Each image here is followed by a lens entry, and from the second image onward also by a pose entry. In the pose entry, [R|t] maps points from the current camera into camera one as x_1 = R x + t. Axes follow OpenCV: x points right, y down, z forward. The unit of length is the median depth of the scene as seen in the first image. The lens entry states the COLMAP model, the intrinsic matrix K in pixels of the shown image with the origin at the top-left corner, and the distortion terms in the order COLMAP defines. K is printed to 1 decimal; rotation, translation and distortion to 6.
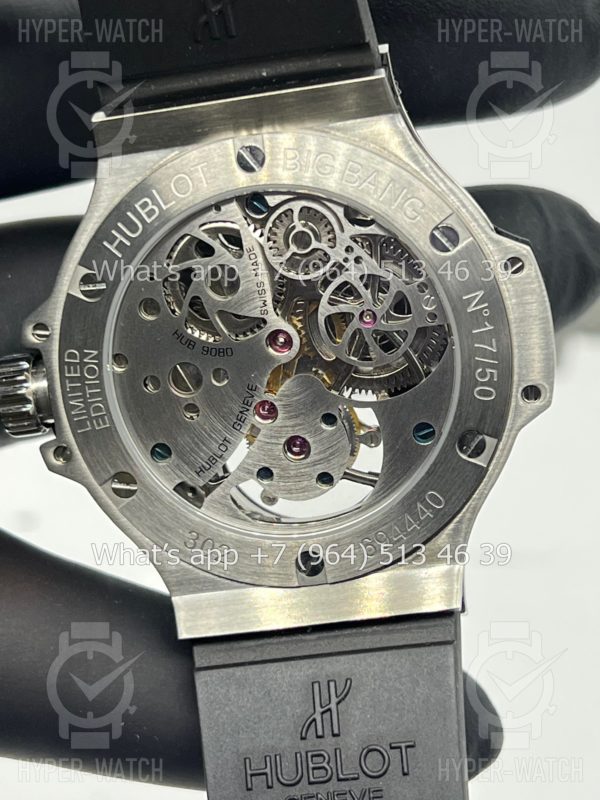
lens RADIAL K [[1851.3, 0, 300.0], [0, 1851.3, 400.0], [0, 0, 1]] dist [0.222004, -0.317113]
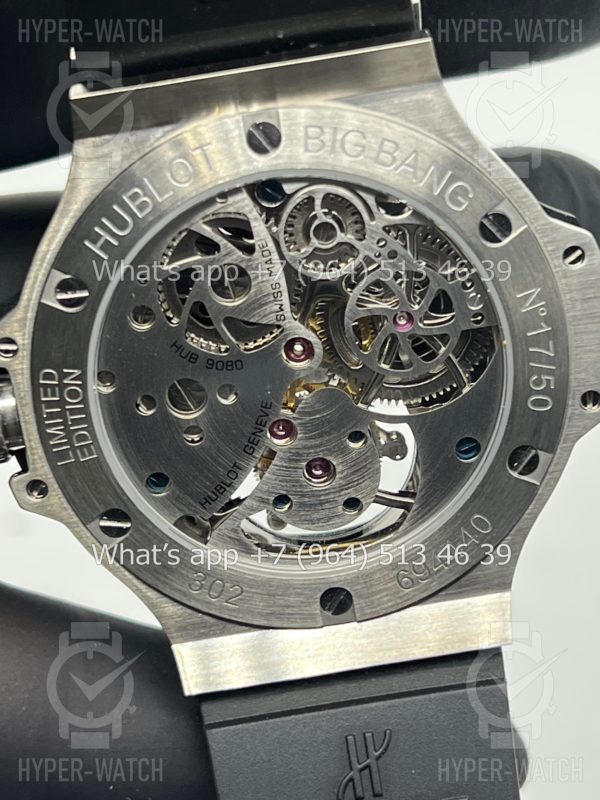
lens RADIAL K [[1851.3, 0, 300.0], [0, 1851.3, 400.0], [0, 0, 1]] dist [0.222004, -0.317113]
pose [[0.986903, -0.051127, 0.153000, -0.141367], [0.031308, 0.991118, 0.129247, -0.118968], [-0.158249, -0.122764, 0.979738, 0.167572]]
